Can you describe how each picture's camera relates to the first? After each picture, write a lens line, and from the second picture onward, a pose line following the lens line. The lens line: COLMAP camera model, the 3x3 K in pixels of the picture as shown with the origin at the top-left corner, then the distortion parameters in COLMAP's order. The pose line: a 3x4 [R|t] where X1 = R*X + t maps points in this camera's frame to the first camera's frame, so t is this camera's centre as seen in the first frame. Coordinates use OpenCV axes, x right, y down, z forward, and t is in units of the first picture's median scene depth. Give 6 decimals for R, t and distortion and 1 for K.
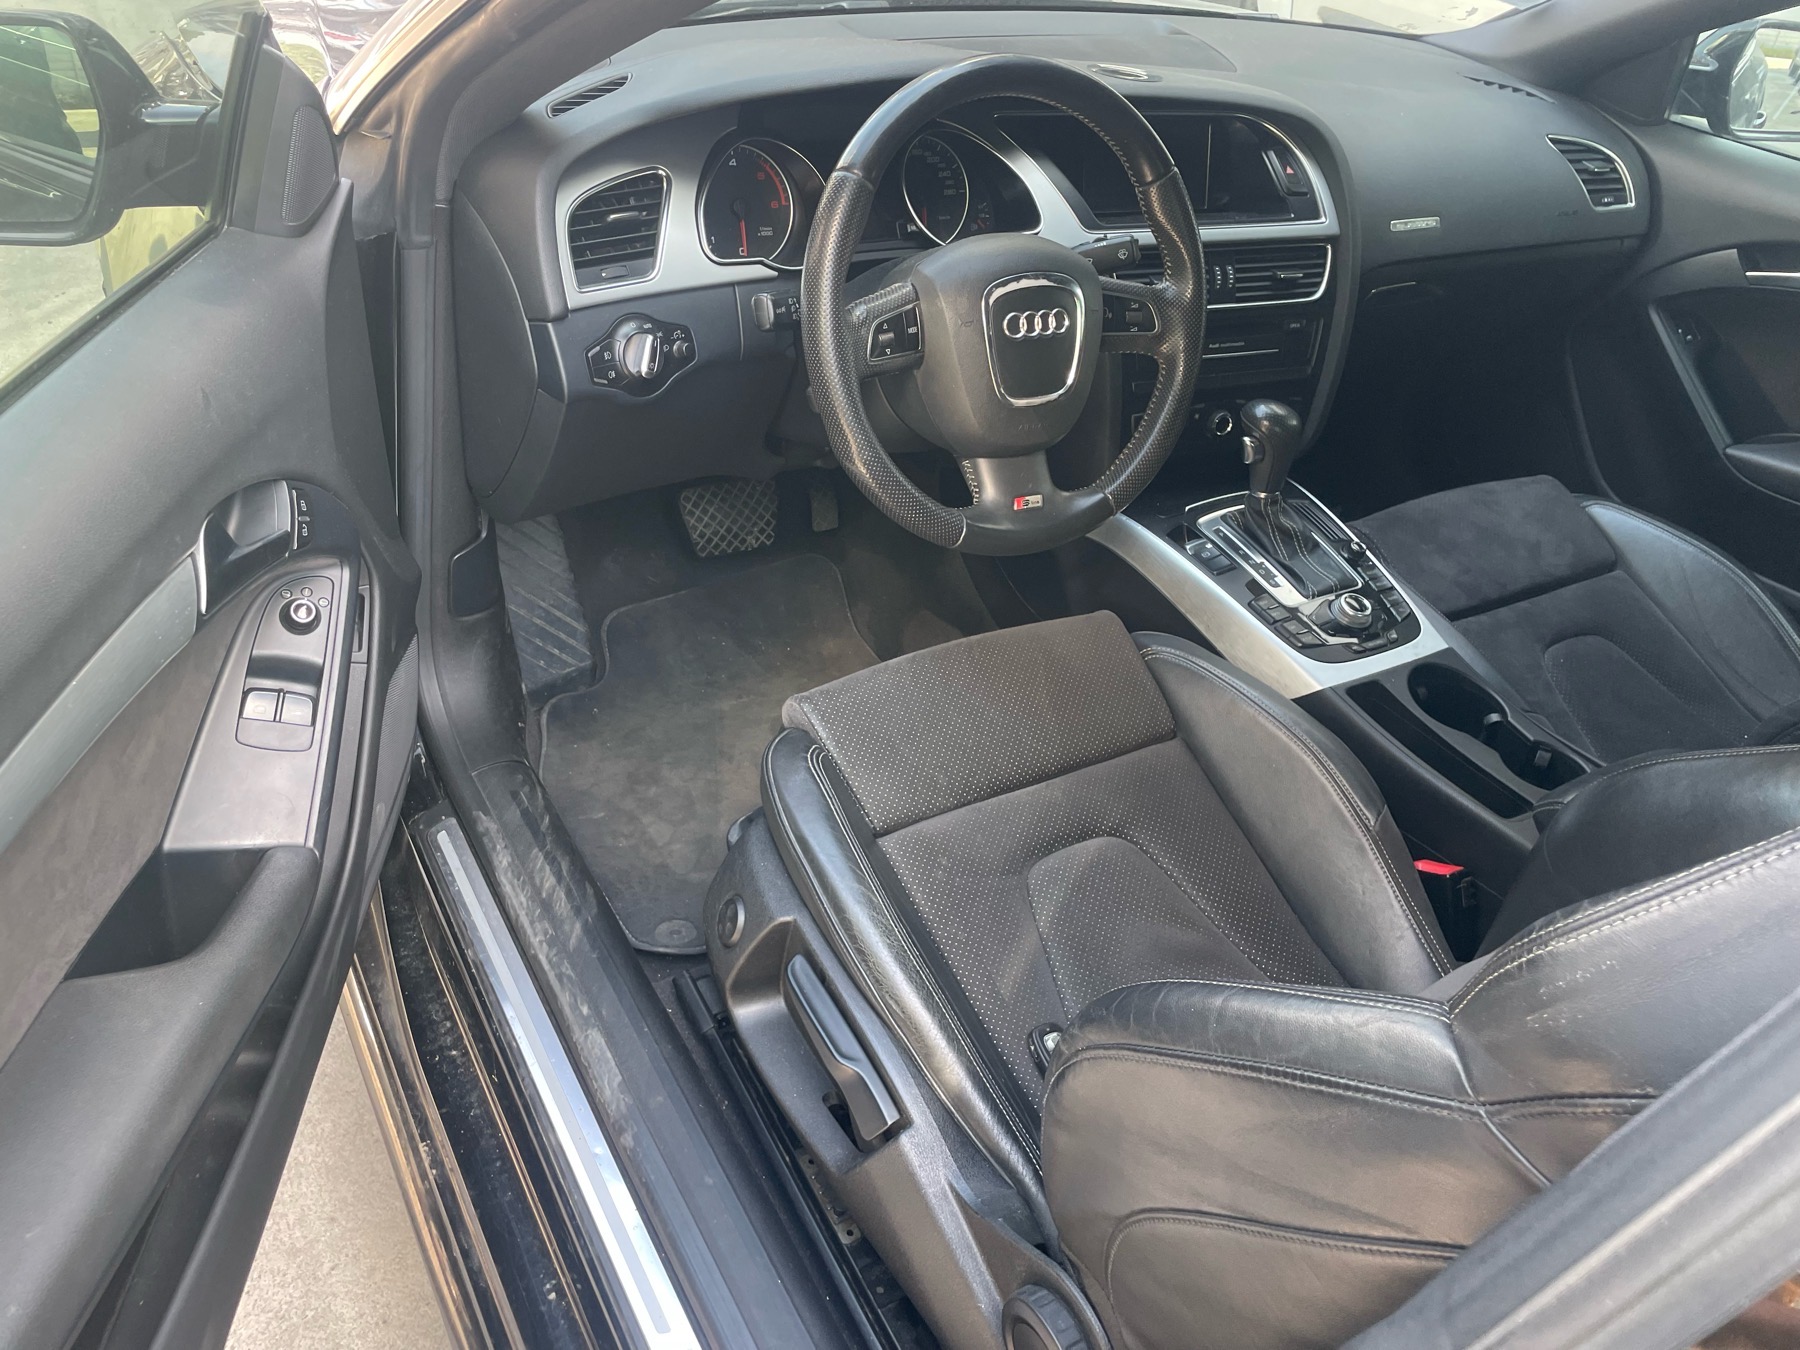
lens RADIAL K [[1360.8, 0, 900.0], [0, 1360.8, 675.0], [0, 0, 1]] dist [0.074264, -0.118093]
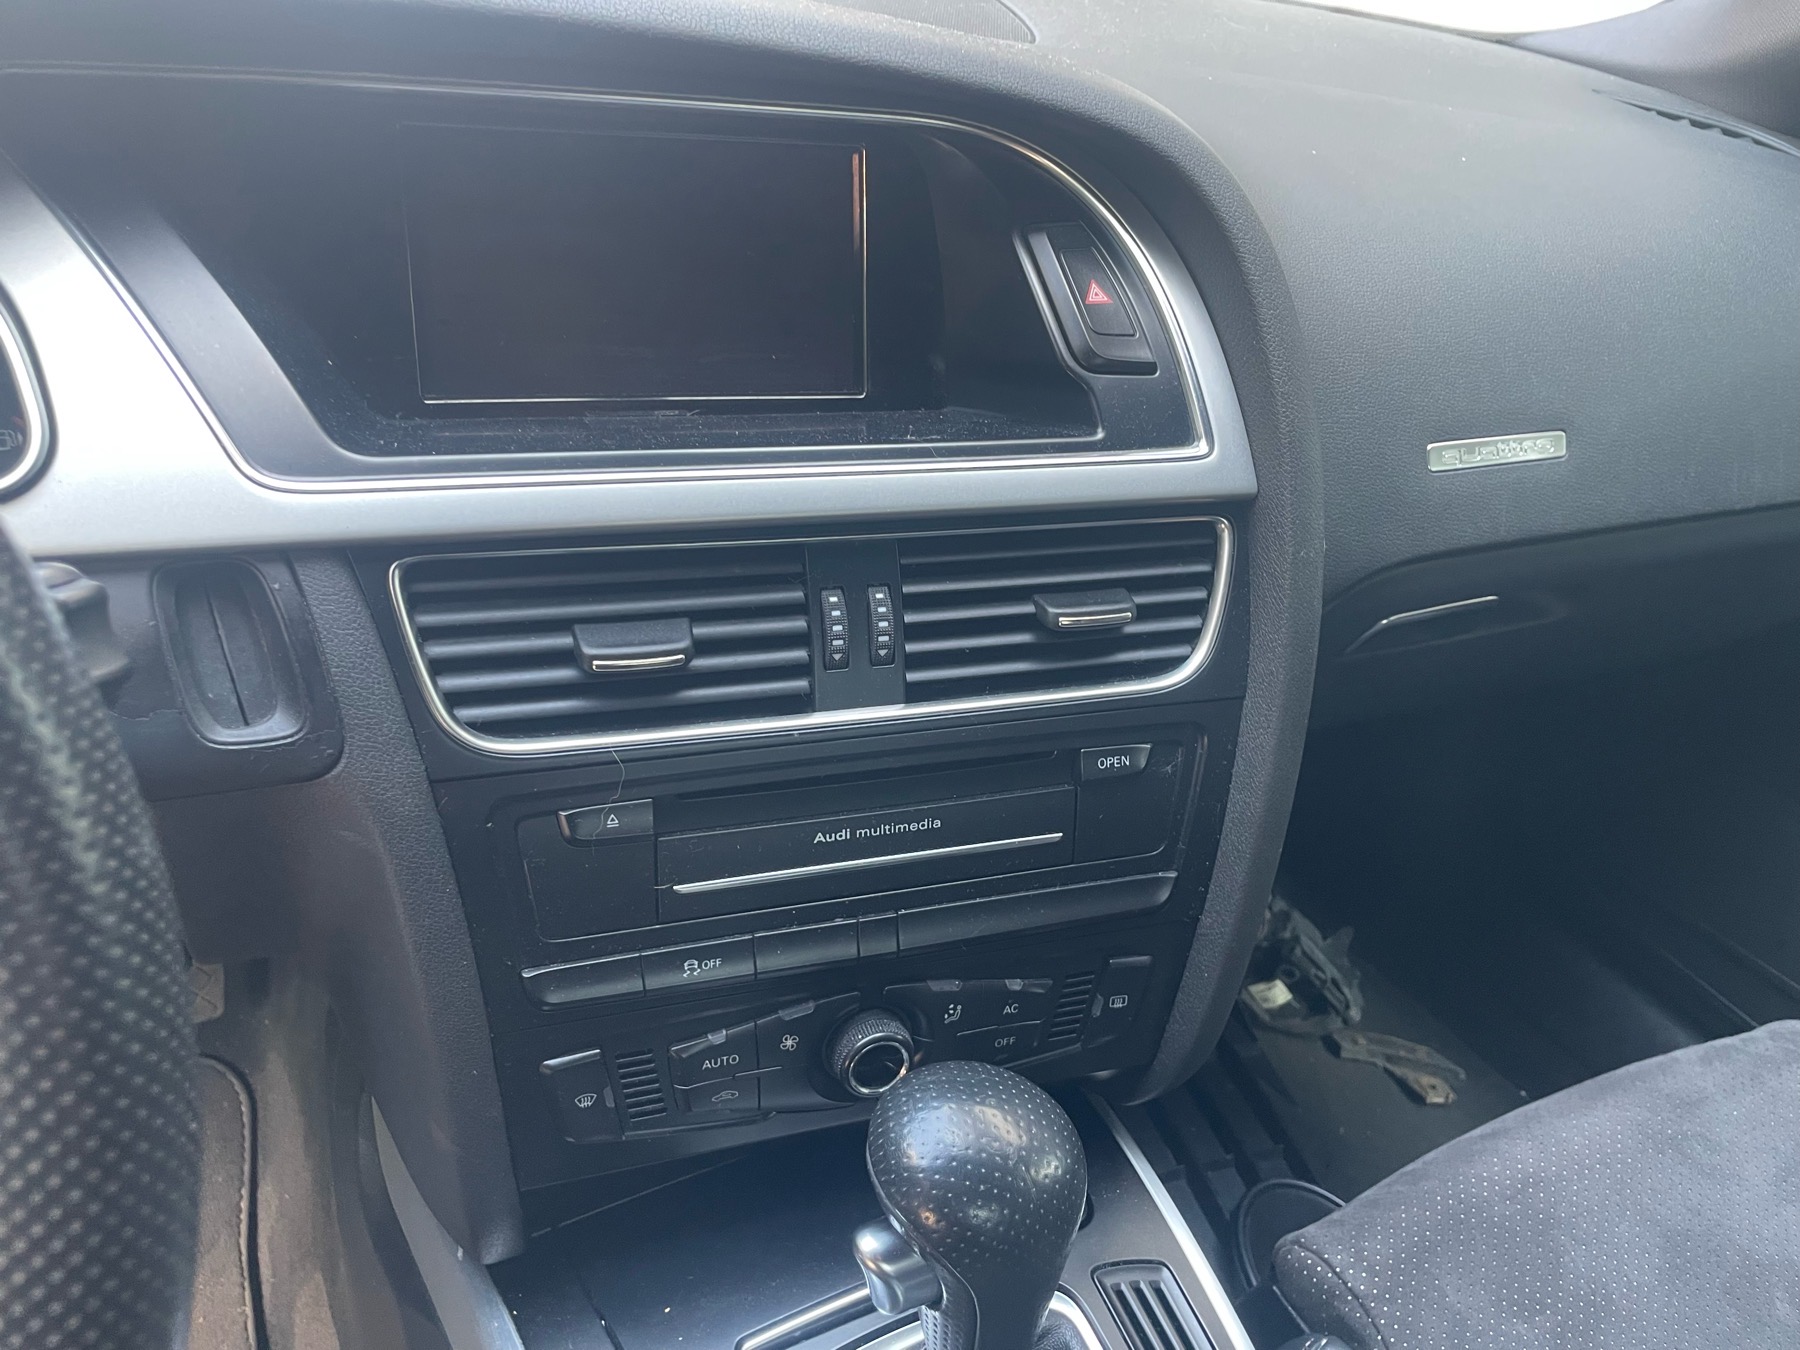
lens RADIAL K [[1355.1, 0, 903.3], [0, 1355.1, 660.5], [0, 0, 1]] dist [0.067807, -0.107466]
pose [[0.998044, 0.039112, -0.048767, 0.270839], [-0.043332, 0.995114, -0.088719, -0.265311], [0.045059, 0.090659, 0.994862, 0.726895]]
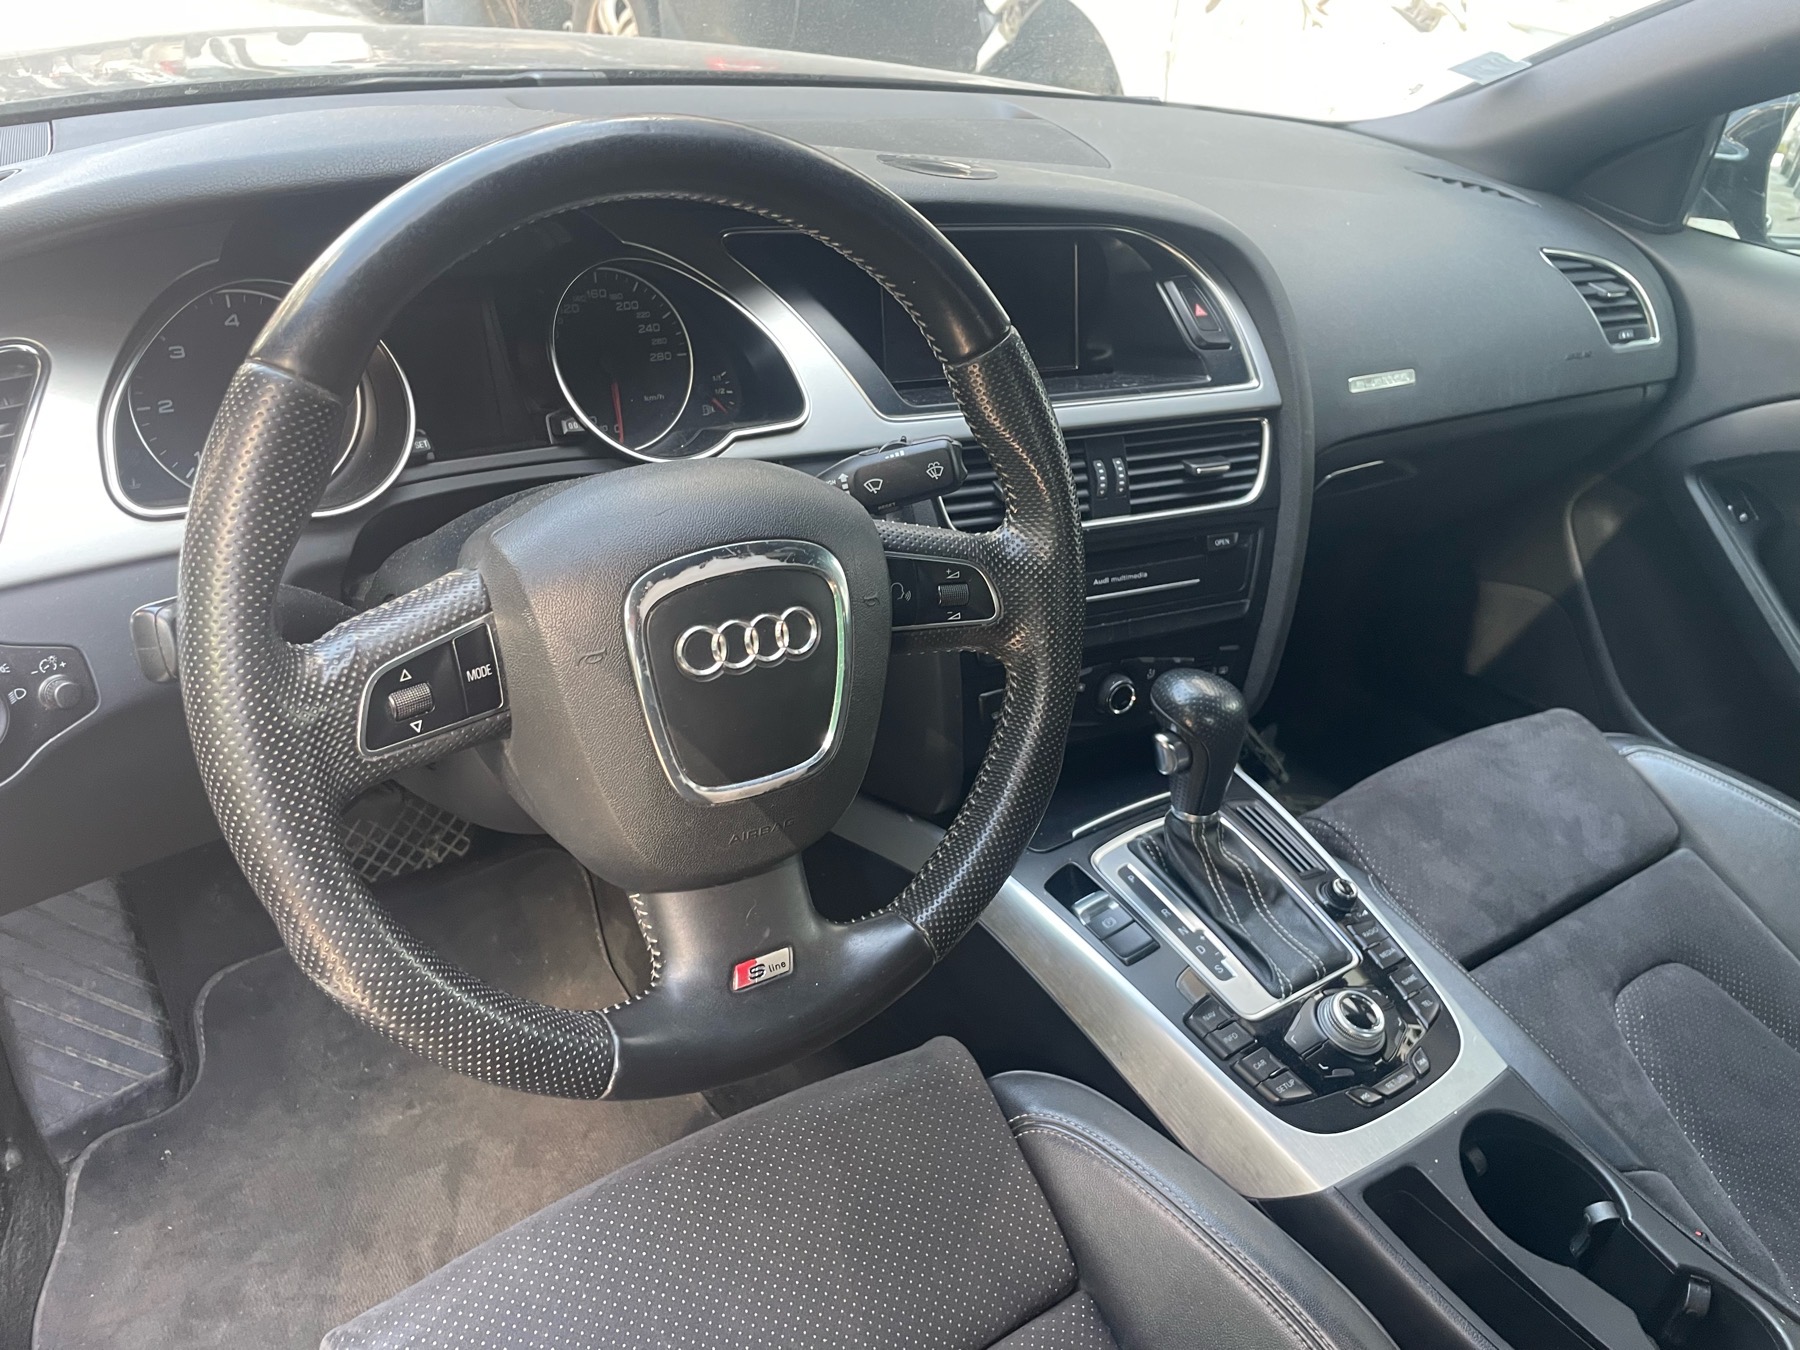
lens RADIAL K [[1355.1, 0, 903.3], [0, 1355.1, 660.5], [0, 0, 1]] dist [0.067807, -0.107466]
pose [[0.996500, -0.037451, 0.074733, 0.093524], [0.043476, 0.995790, -0.080695, -0.164172], [-0.071396, 0.083662, 0.993933, 0.401655]]
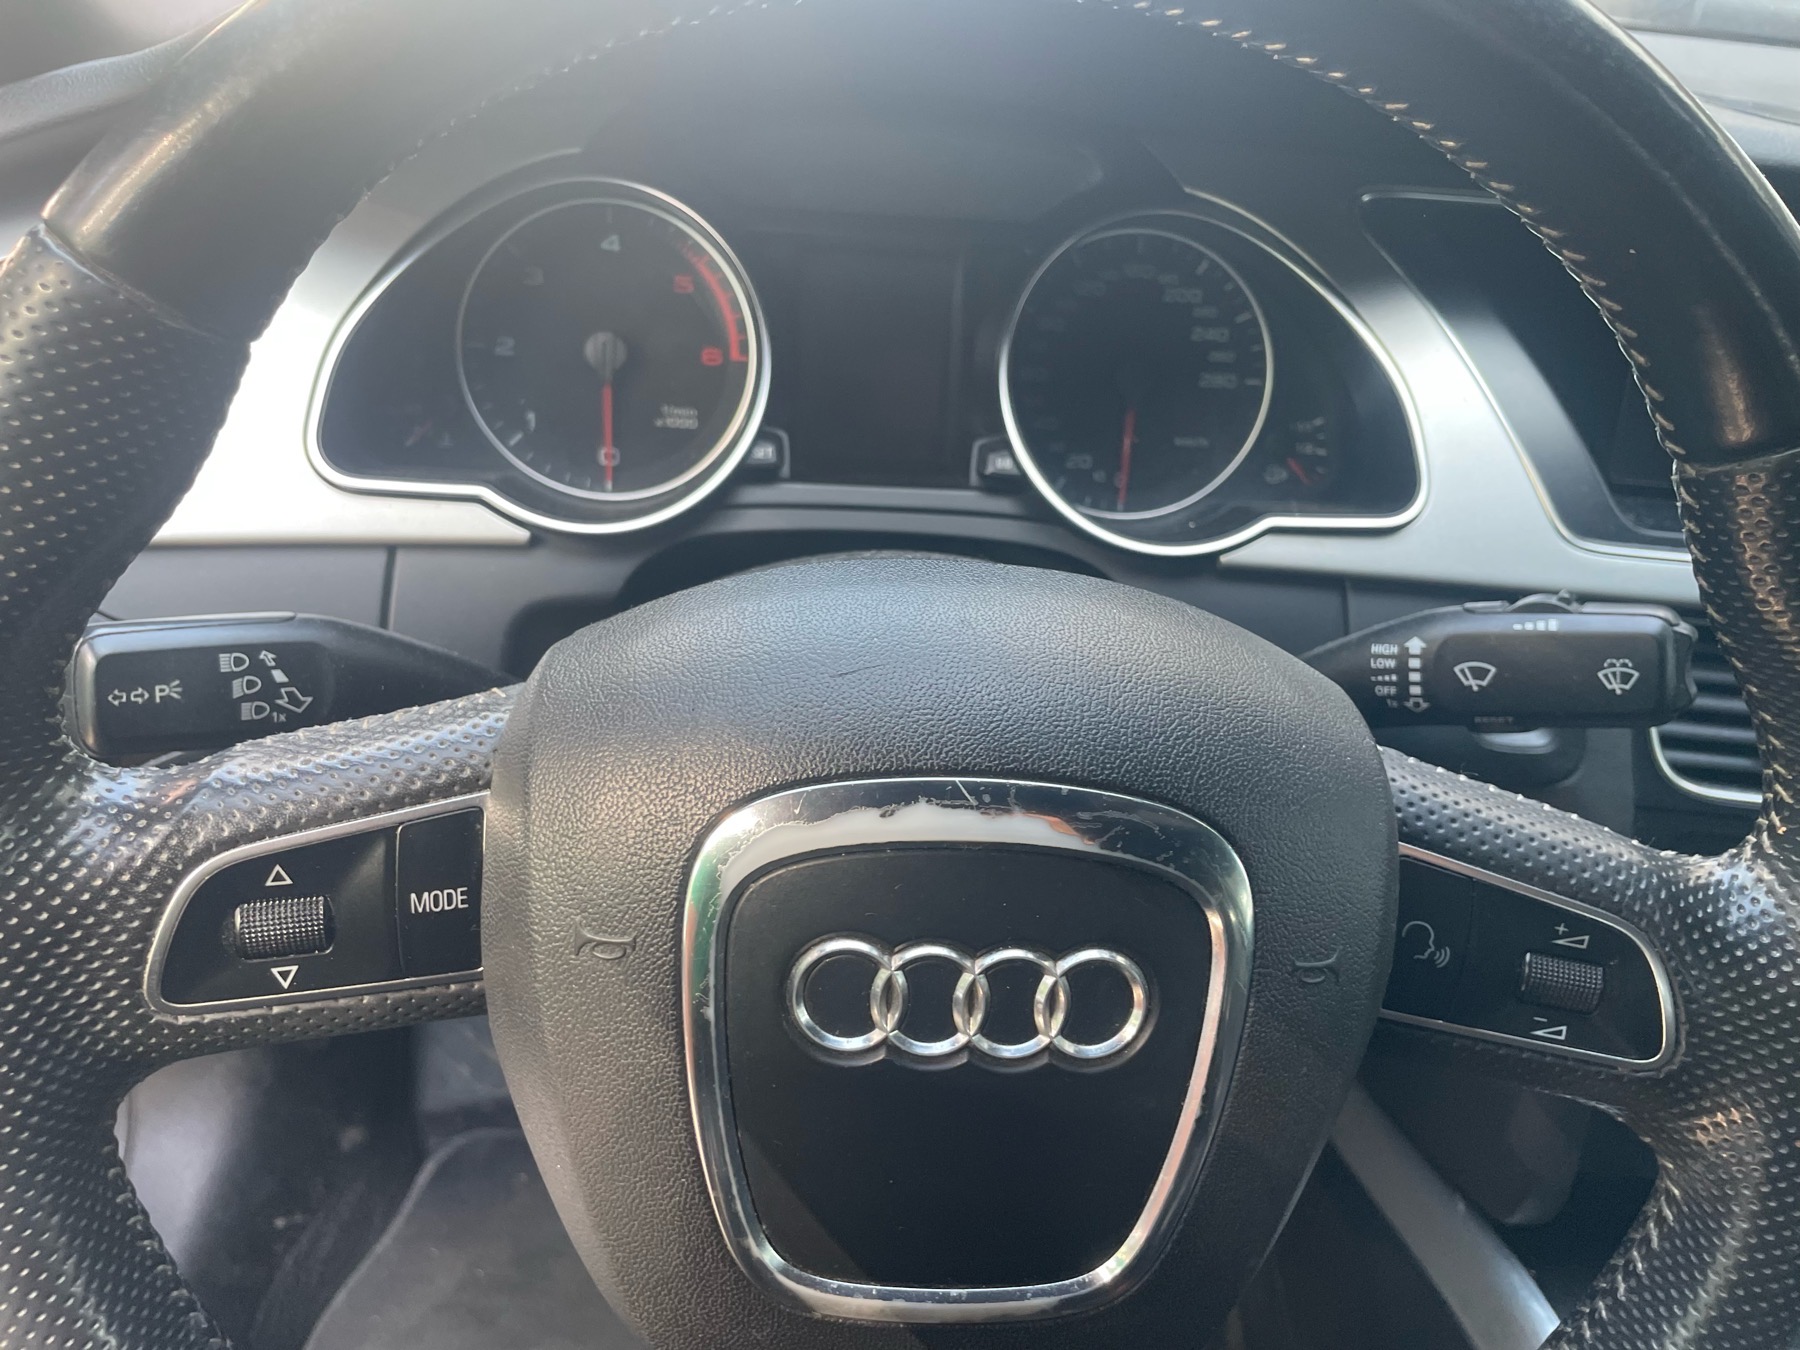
lens RADIAL K [[1372.2, 0, 900.0], [0, 1372.2, 675.0], [0, 0, 1]] dist [0.076800, -0.105754]
pose [[0.888547, 0.208637, -0.408602, 0.132886], [-0.248695, 0.967449, -0.046822, -0.231550], [0.385533, 0.143221, 0.911511, 0.622653]]
